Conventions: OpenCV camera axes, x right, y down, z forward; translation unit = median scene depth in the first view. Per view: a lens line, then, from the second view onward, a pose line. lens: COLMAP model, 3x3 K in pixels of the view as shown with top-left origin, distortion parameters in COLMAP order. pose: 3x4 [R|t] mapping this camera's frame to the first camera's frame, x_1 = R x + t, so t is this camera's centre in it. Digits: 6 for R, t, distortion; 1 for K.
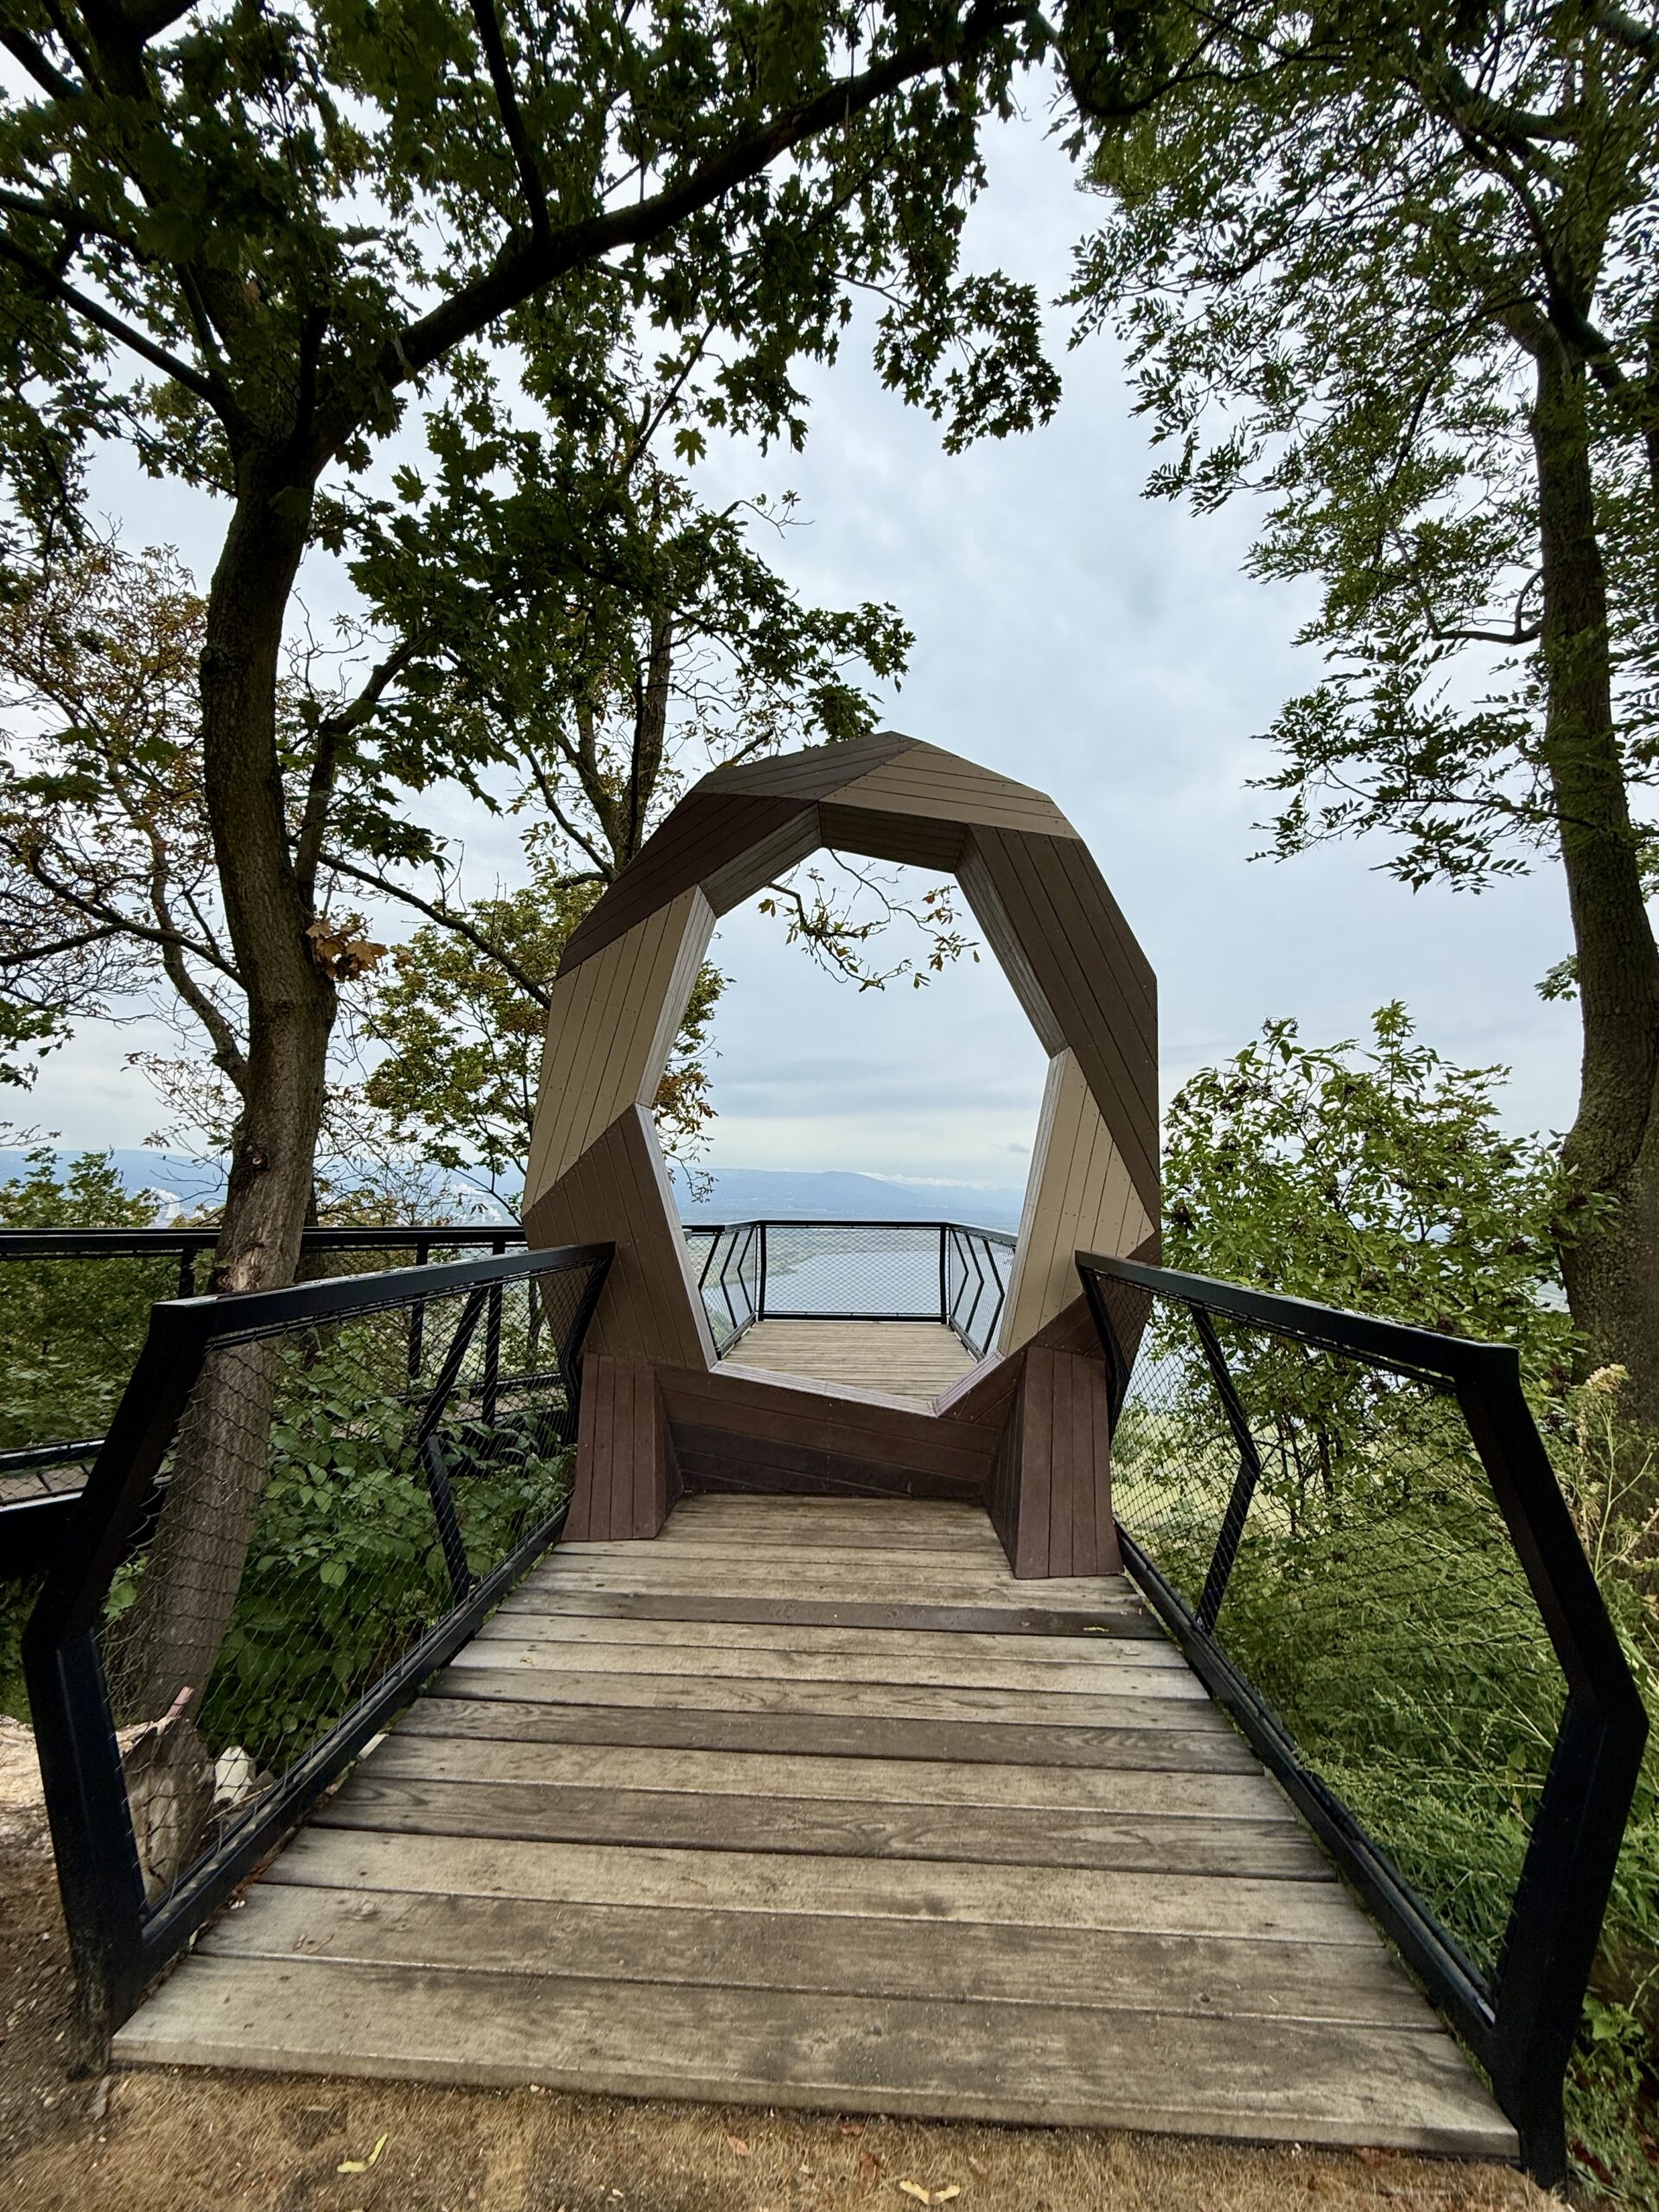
lens RADIAL K [[881.0, 0, 827.9], [0, 881.0, 1099.3], [0, 0, 1]] dist [0.006547, 0.000296]
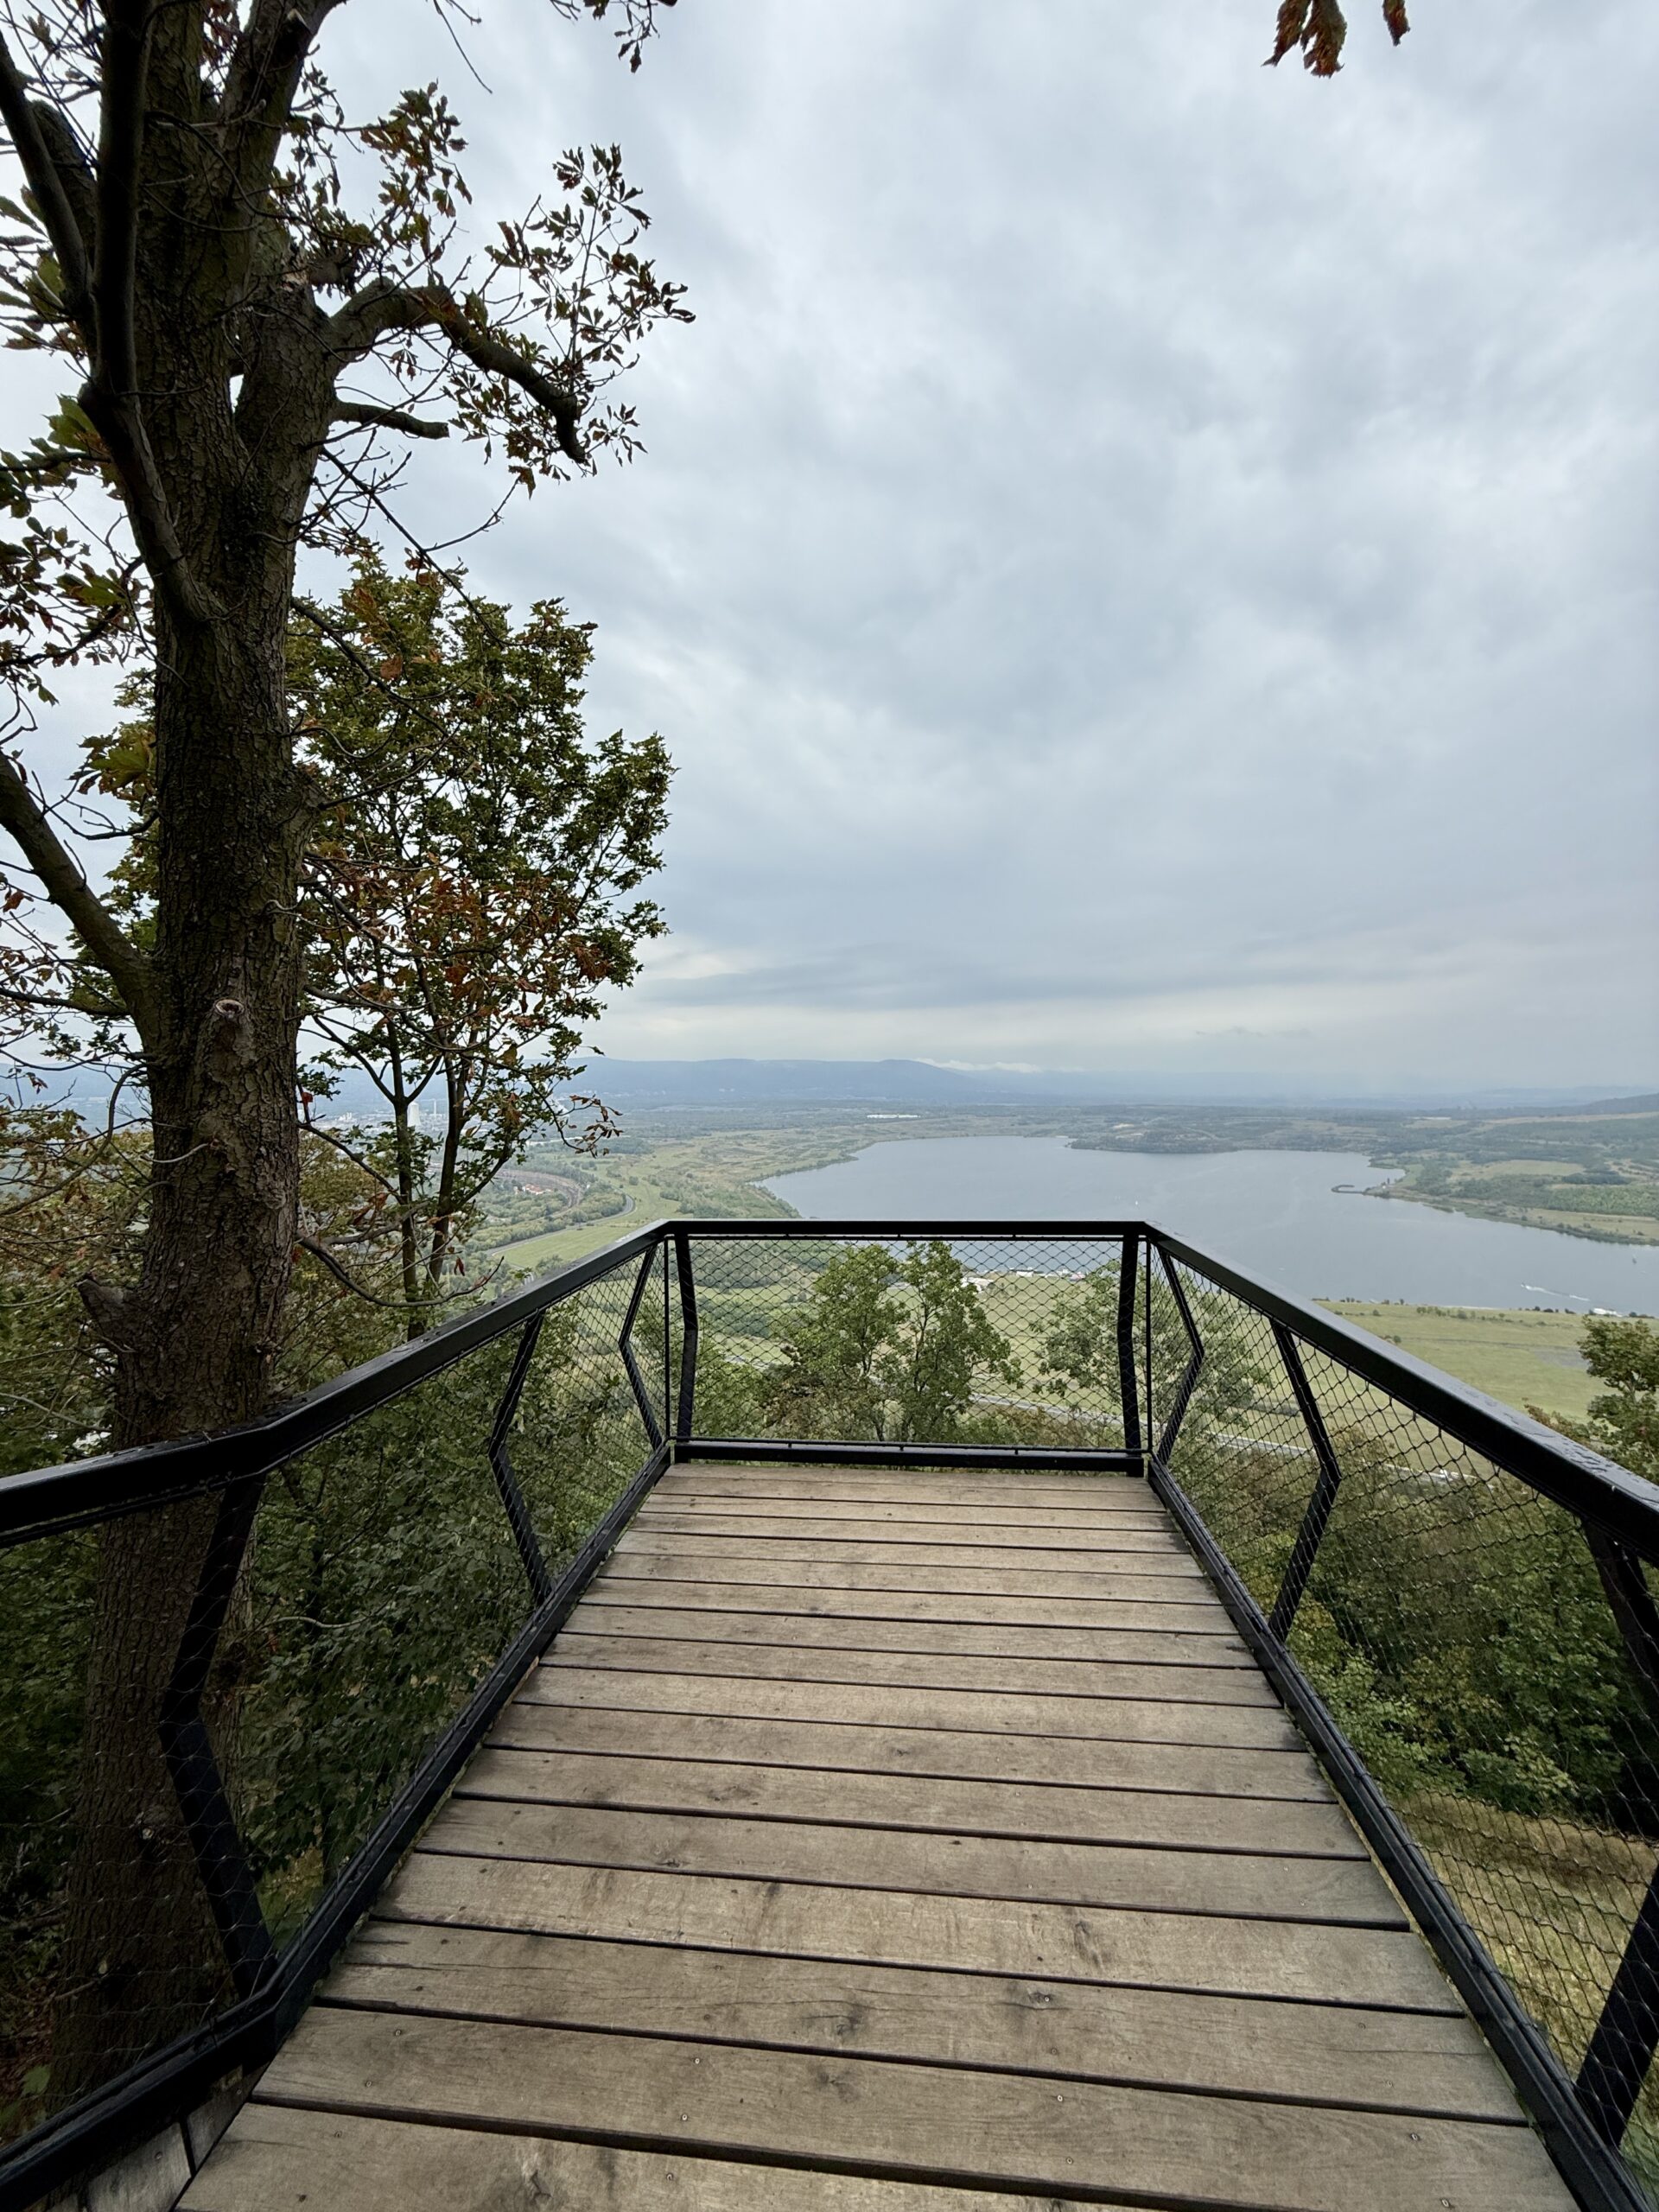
lens RADIAL K [[881.0, 0, 840.9], [0, 881.0, 1105.1], [0, 0, 1]] dist [0.006547, 0.000296]
pose [[0.998273, -0.026338, -0.052502, 0.057697], [0.033168, 0.990454, 0.133794, 0.075830], [0.048477, -0.135305, 0.989617, 1.466159]]
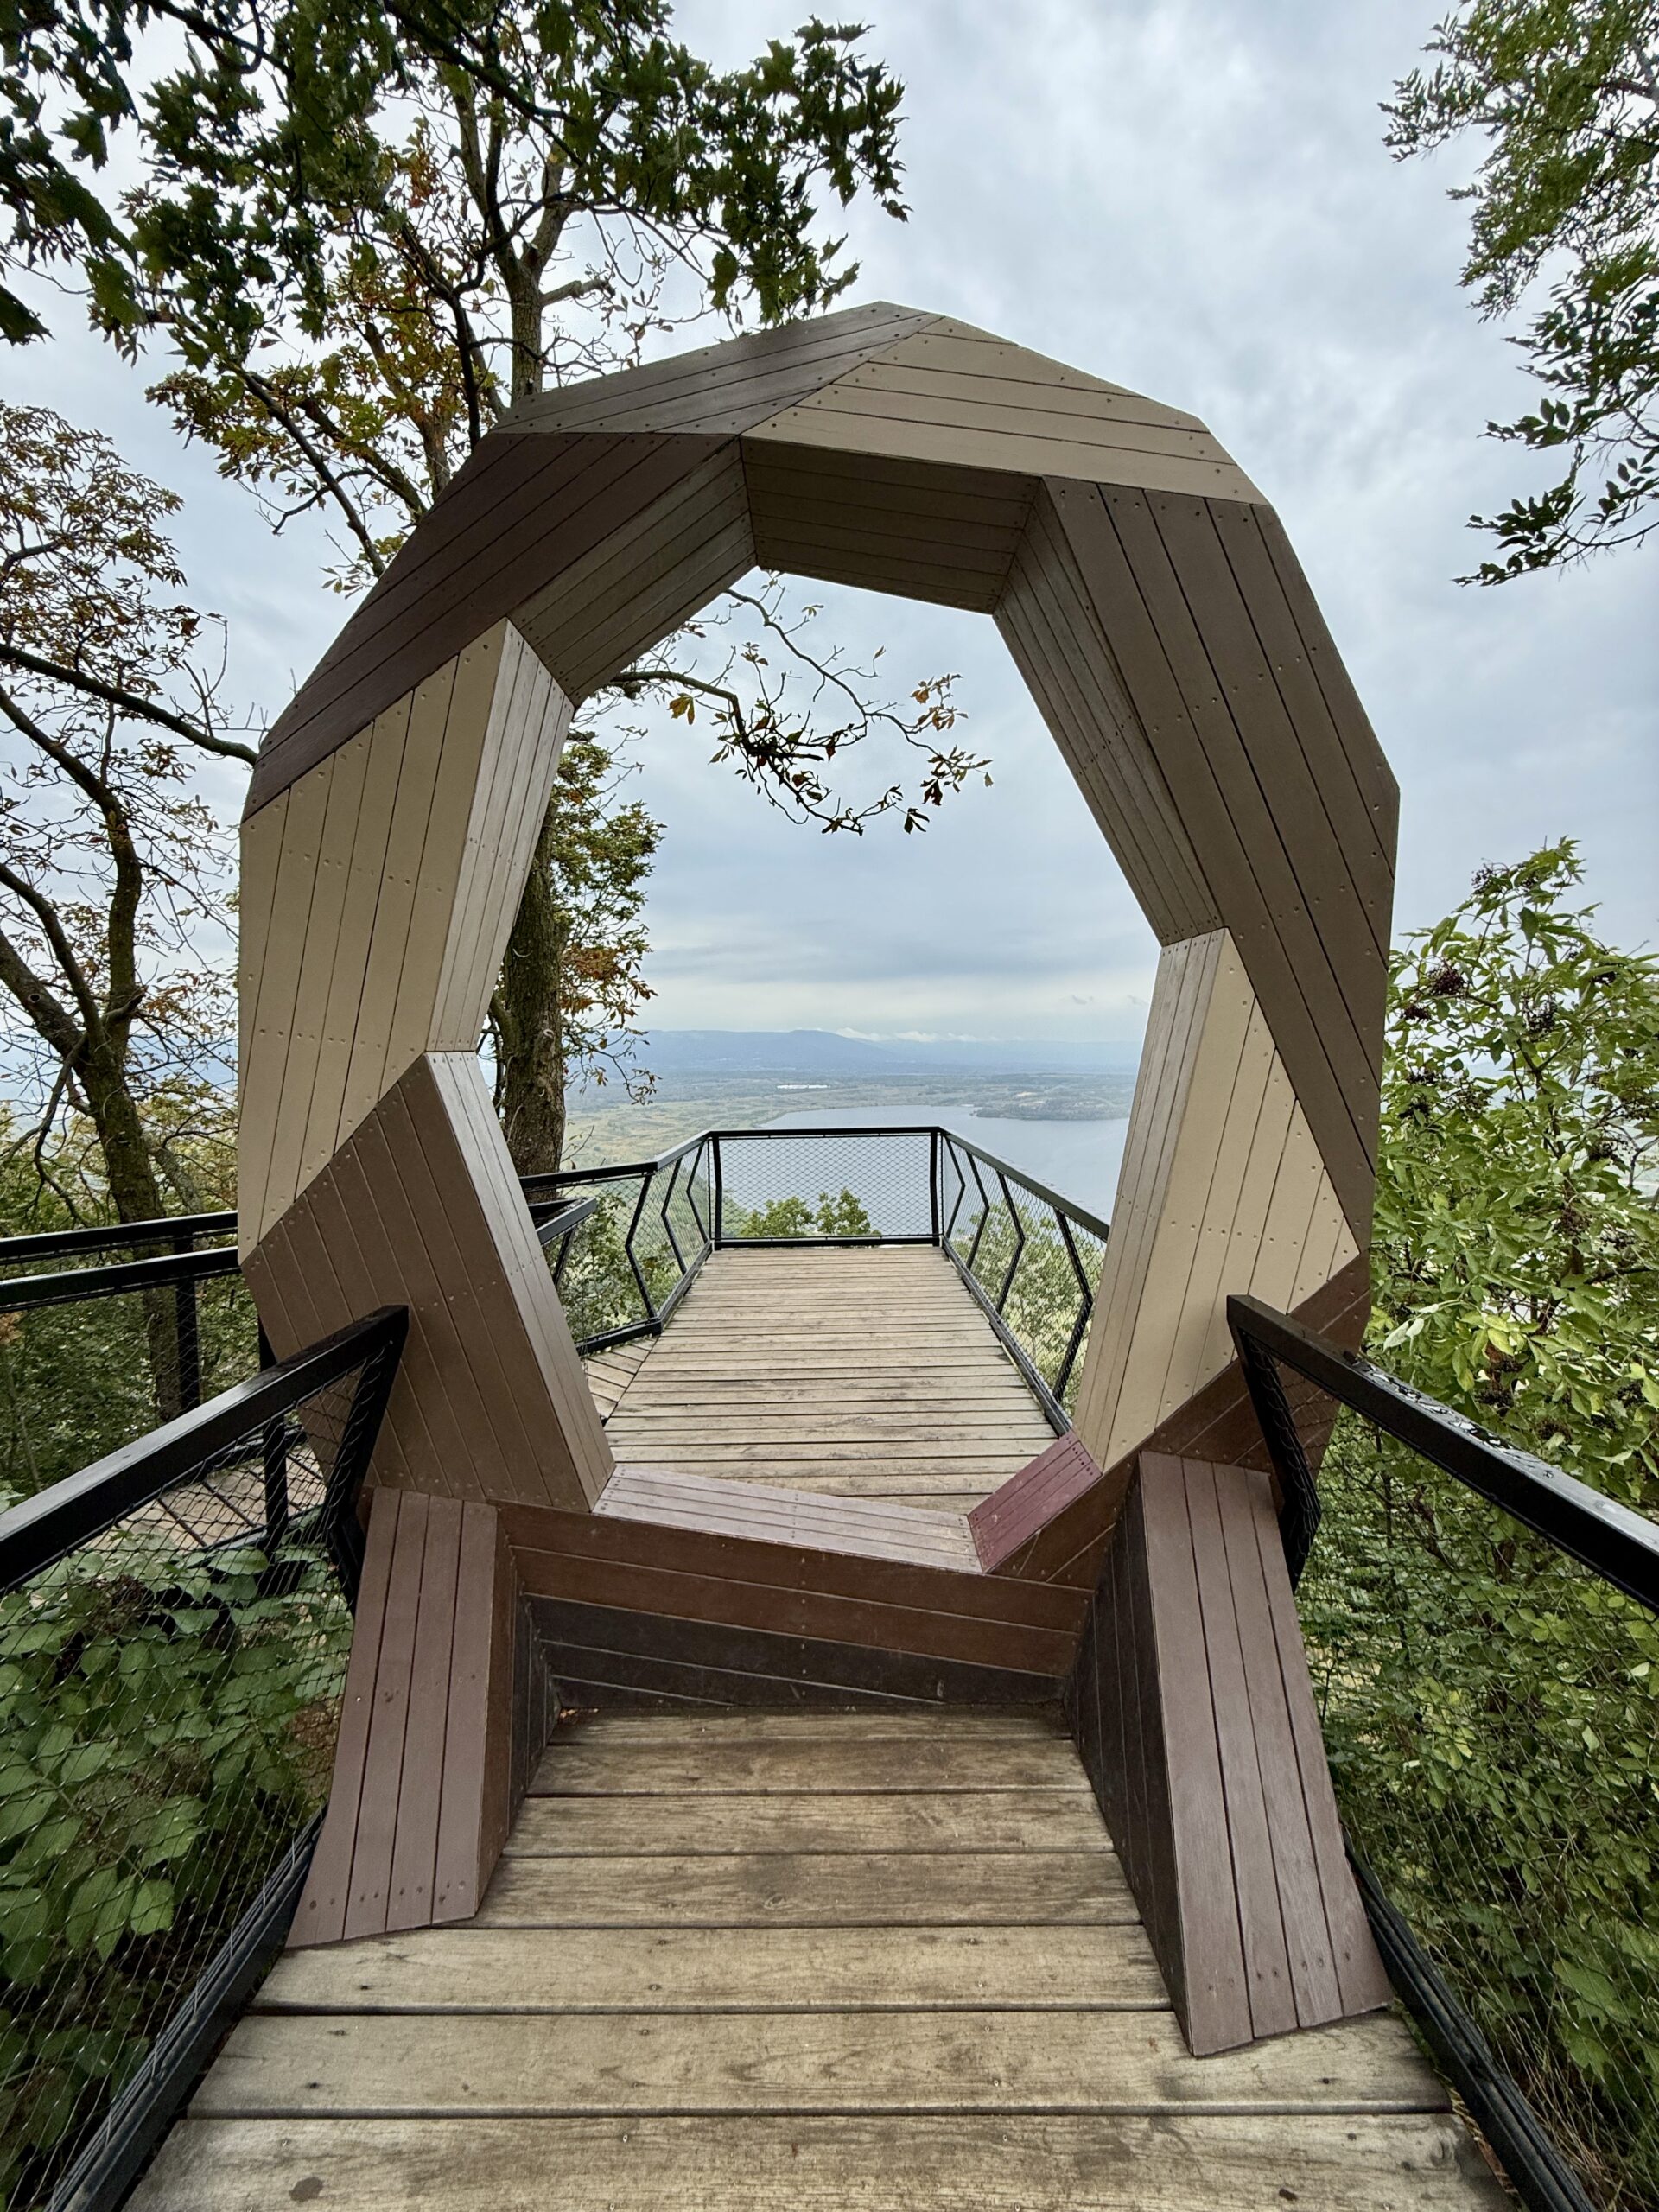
lens RADIAL K [[881.0, 0, 832.0], [0, 881.0, 1100.5], [0, 0, 1]] dist [0.006547, 0.000296]
pose [[0.998664, -0.034304, 0.038636, 0.010303], [0.027509, 0.986010, 0.164401, -0.053346], [-0.043735, -0.163119, 0.985637, 0.470479]]
